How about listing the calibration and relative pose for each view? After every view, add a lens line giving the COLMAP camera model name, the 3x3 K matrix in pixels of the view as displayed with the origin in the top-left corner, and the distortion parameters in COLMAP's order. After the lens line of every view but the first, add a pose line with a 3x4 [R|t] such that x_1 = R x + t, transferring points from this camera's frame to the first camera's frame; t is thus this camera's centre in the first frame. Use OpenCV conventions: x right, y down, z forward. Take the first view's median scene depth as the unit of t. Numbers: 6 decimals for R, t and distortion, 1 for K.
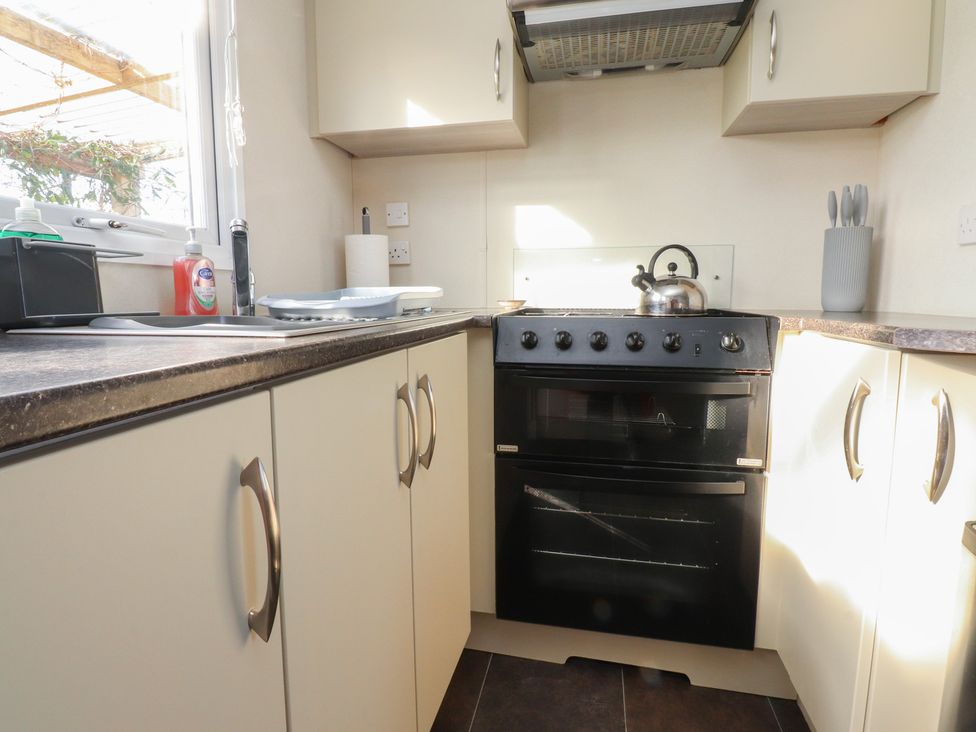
lens RADIAL K [[521.2, 0, 481.4], [0, 521.2, 347.9], [0, 0, 1]] dist [0.007062, -0.015093]
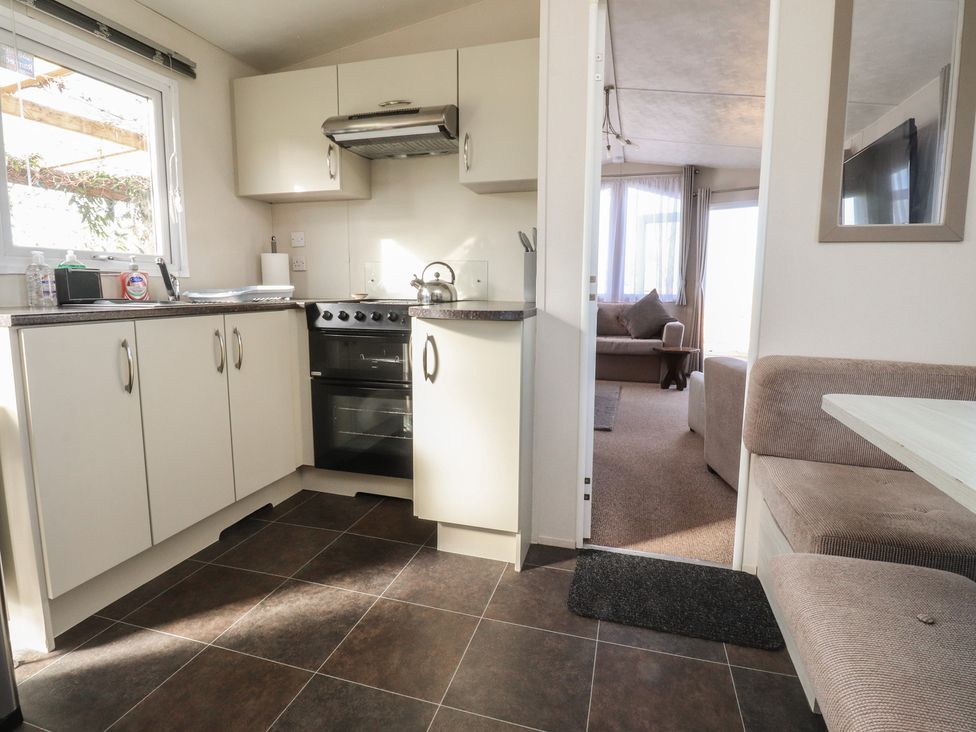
lens RADIAL K [[521.2, 0, 481.4], [0, 521.2, 347.9], [0, 0, 1]] dist [0.007062, -0.015093]
pose [[0.996948, 0.016501, -0.076303, 0.631667], [-0.015357, 0.999761, 0.015561, 0.050395], [0.076541, -0.014342, 0.996963, -0.659524]]
